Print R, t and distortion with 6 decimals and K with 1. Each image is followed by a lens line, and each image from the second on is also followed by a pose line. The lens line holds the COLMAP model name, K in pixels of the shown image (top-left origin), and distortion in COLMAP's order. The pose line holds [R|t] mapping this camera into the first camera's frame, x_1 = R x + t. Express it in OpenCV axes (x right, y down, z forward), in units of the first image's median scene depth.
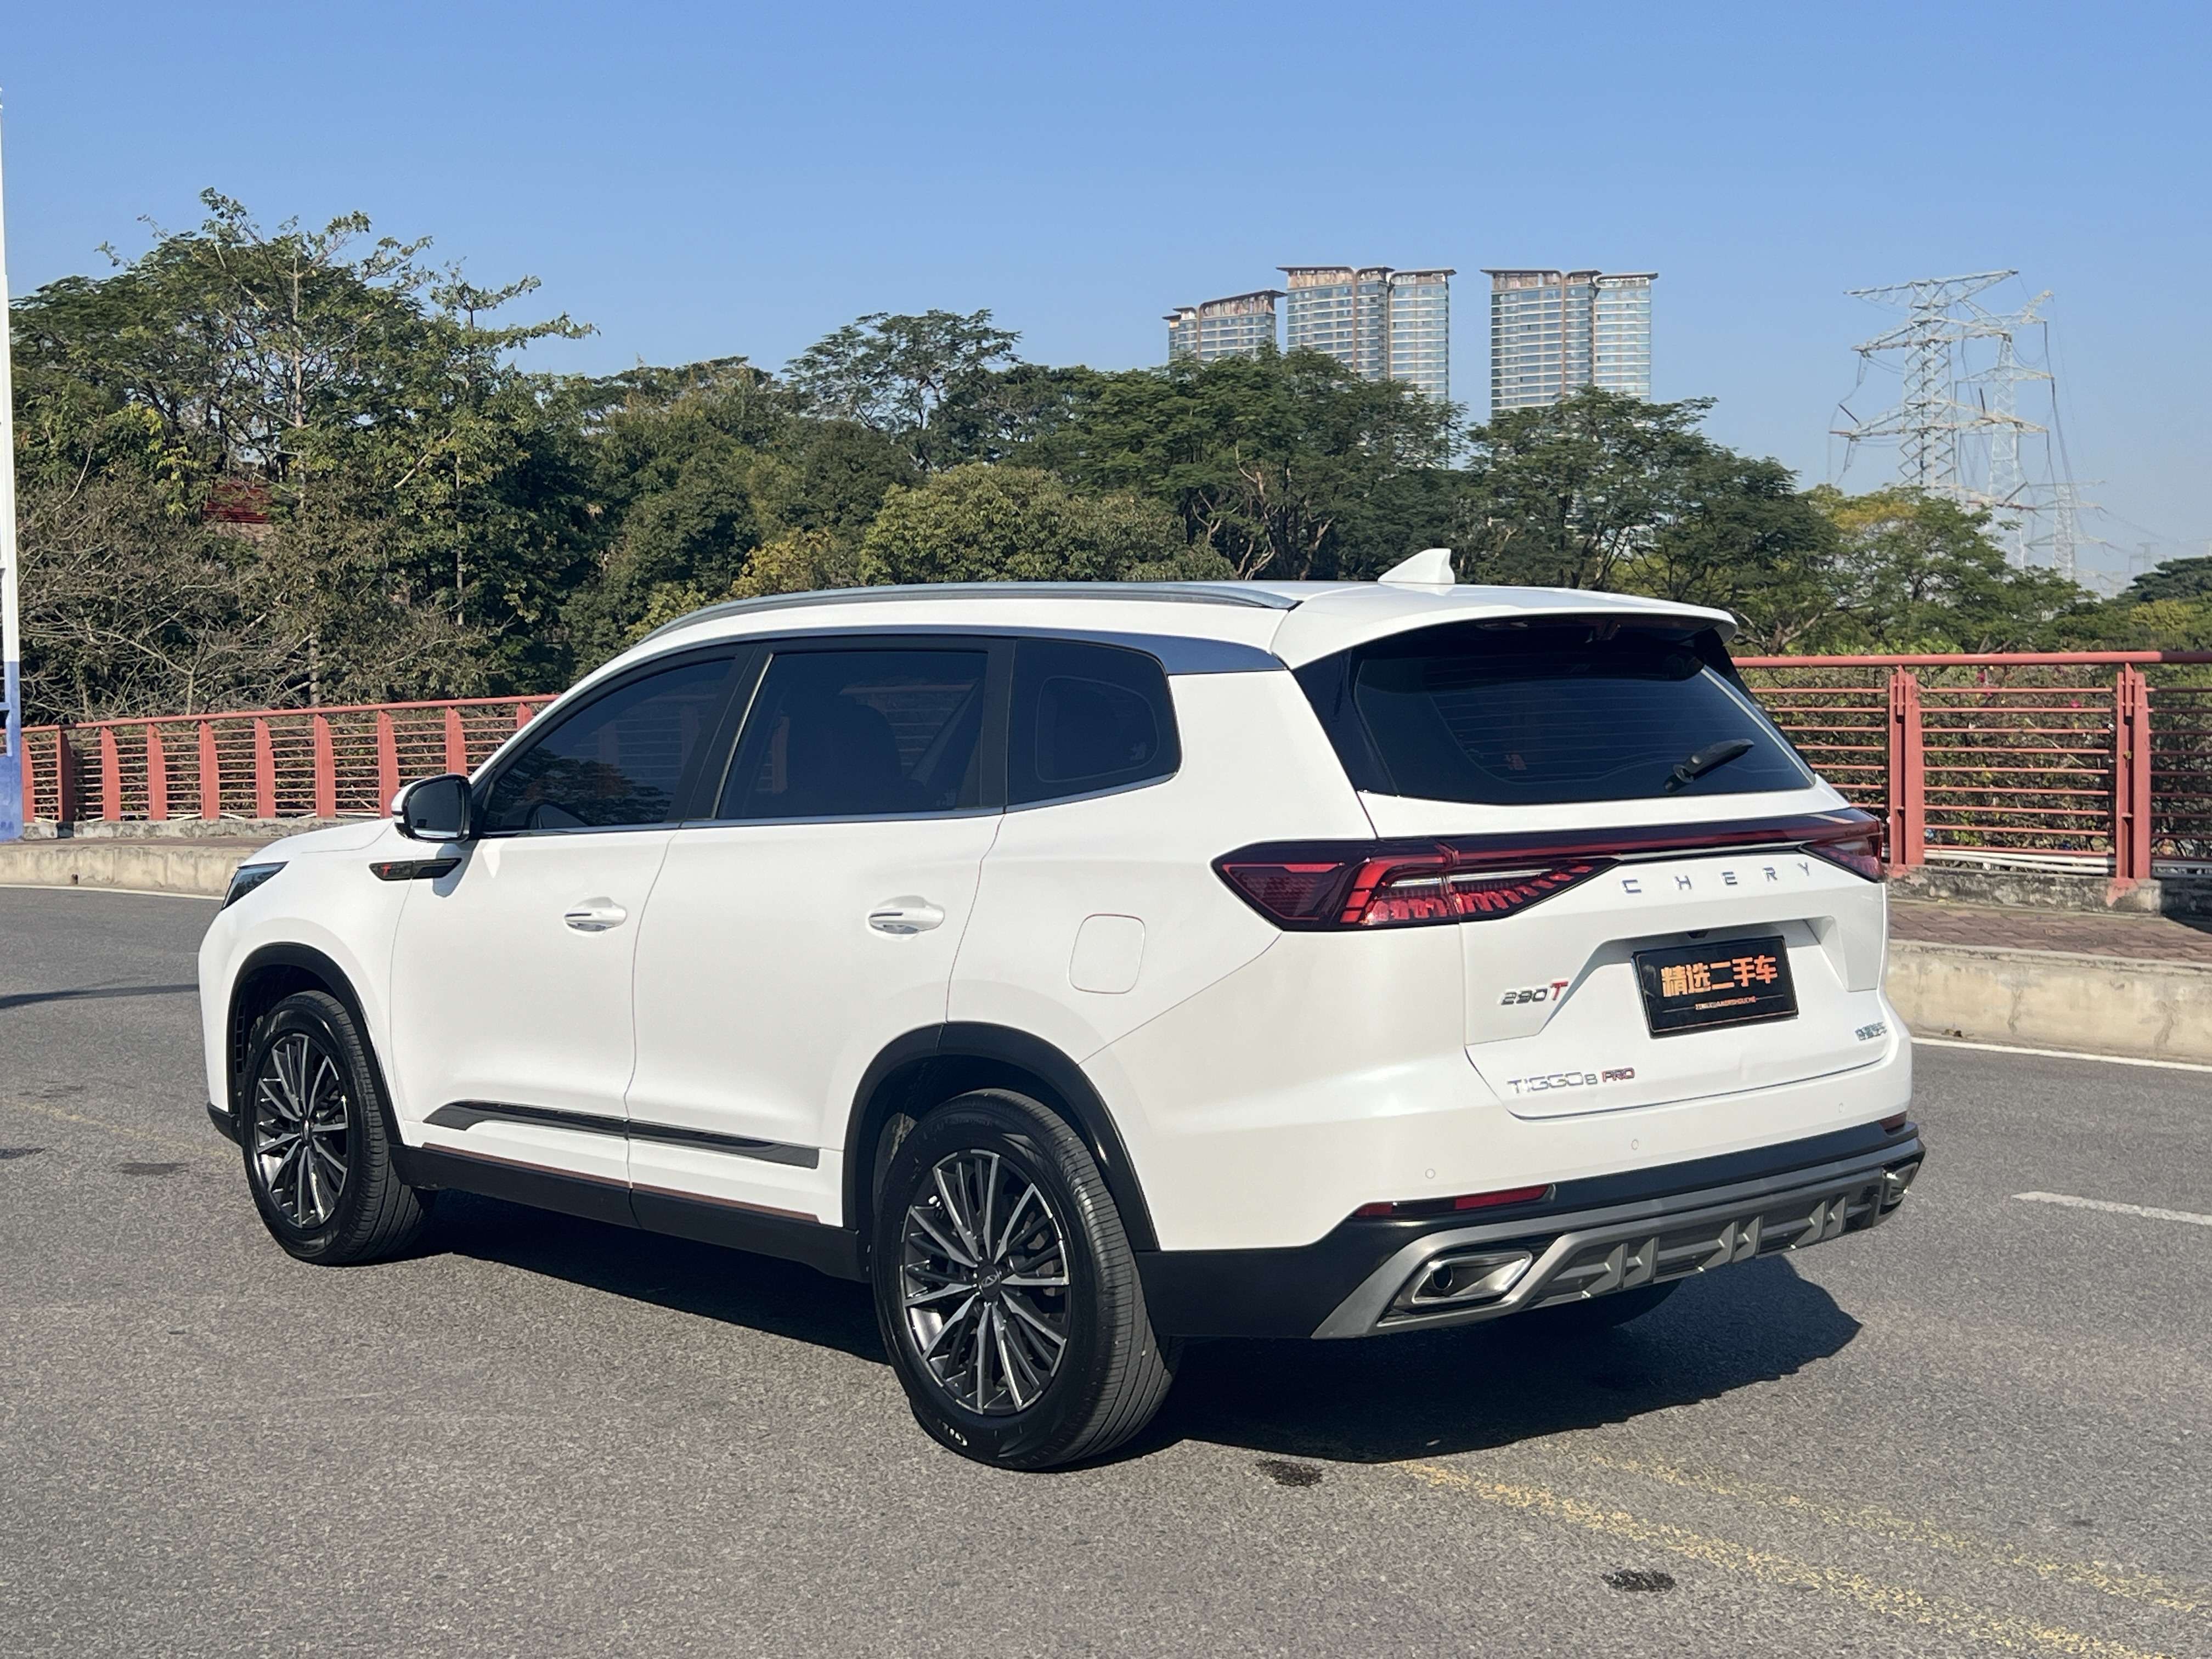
lens RADIAL K [[2938.6, 0, 1106.0], [0, 2938.6, 829.5], [0, 0, 1]] dist [0.011285, -0.038210]
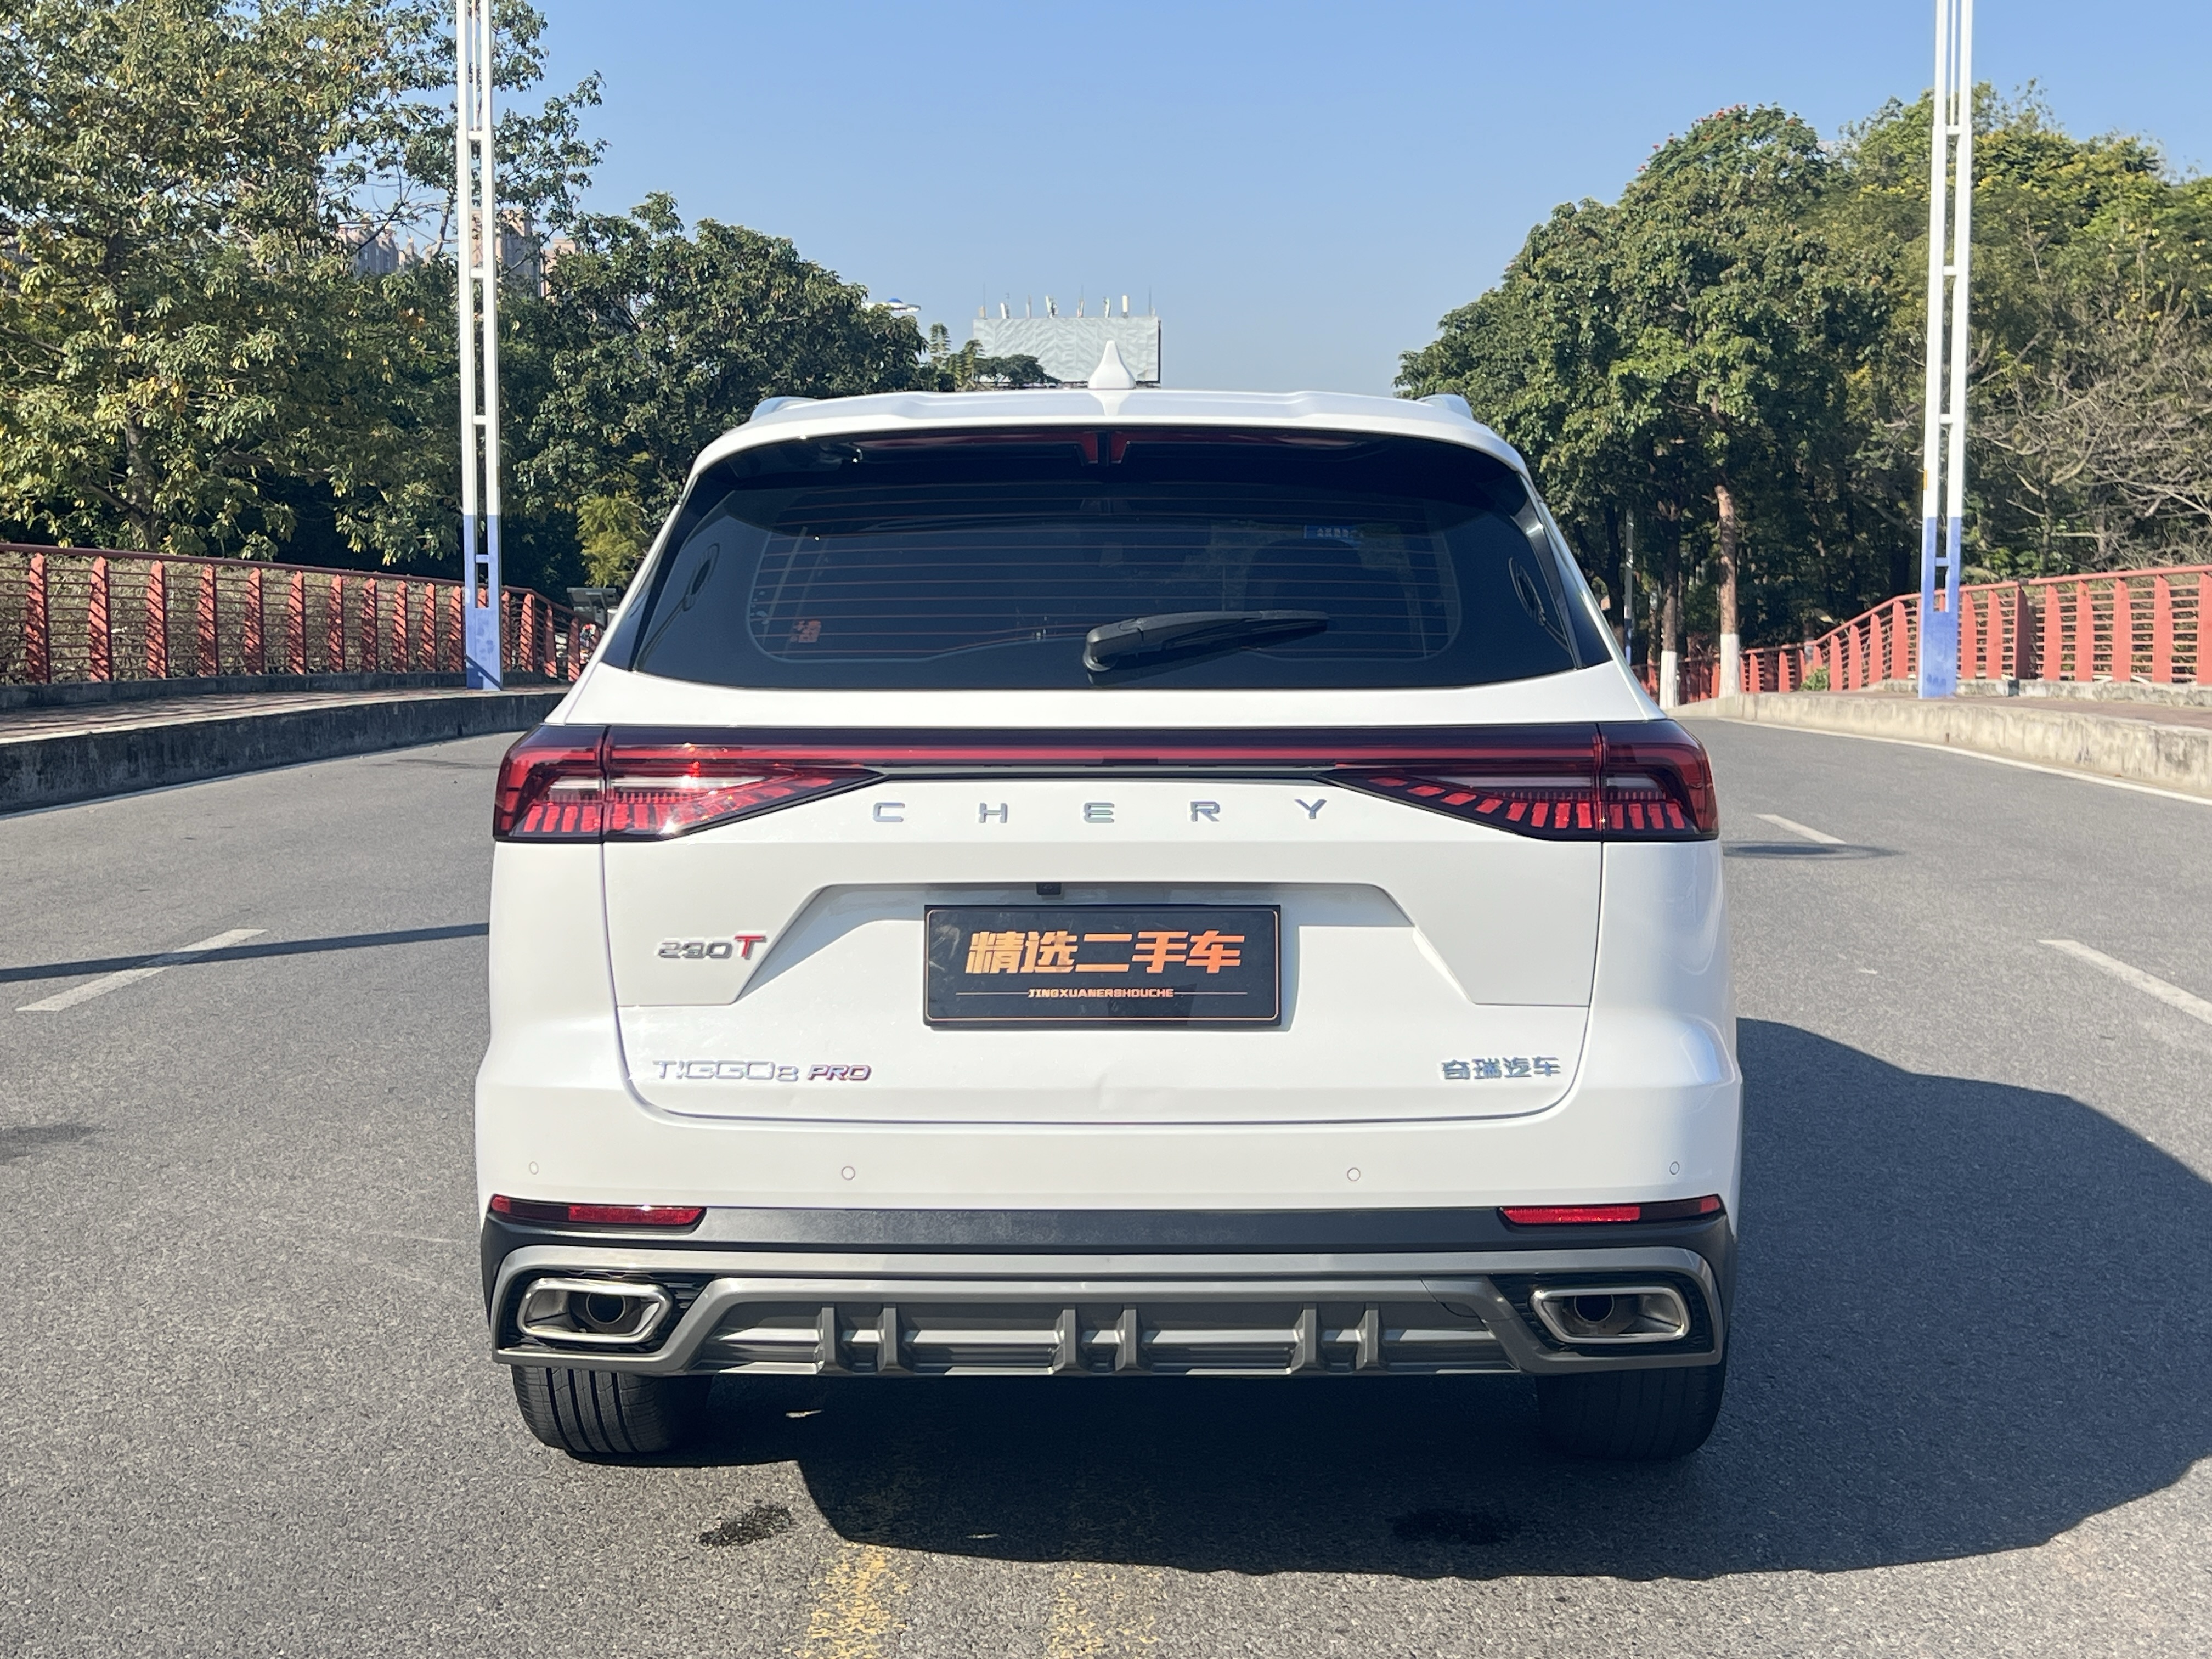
lens RADIAL K [[2888.3, 0, 1106.0], [0, 2888.3, 829.5], [0, 0, 1]] dist [0.098840, -0.031140]
pose [[0.735983, 0.071900, -0.673171, 0.611605], [-0.039237, 0.997203, 0.063611, -0.020315], [0.675862, -0.020403, 0.736746, 0.465929]]
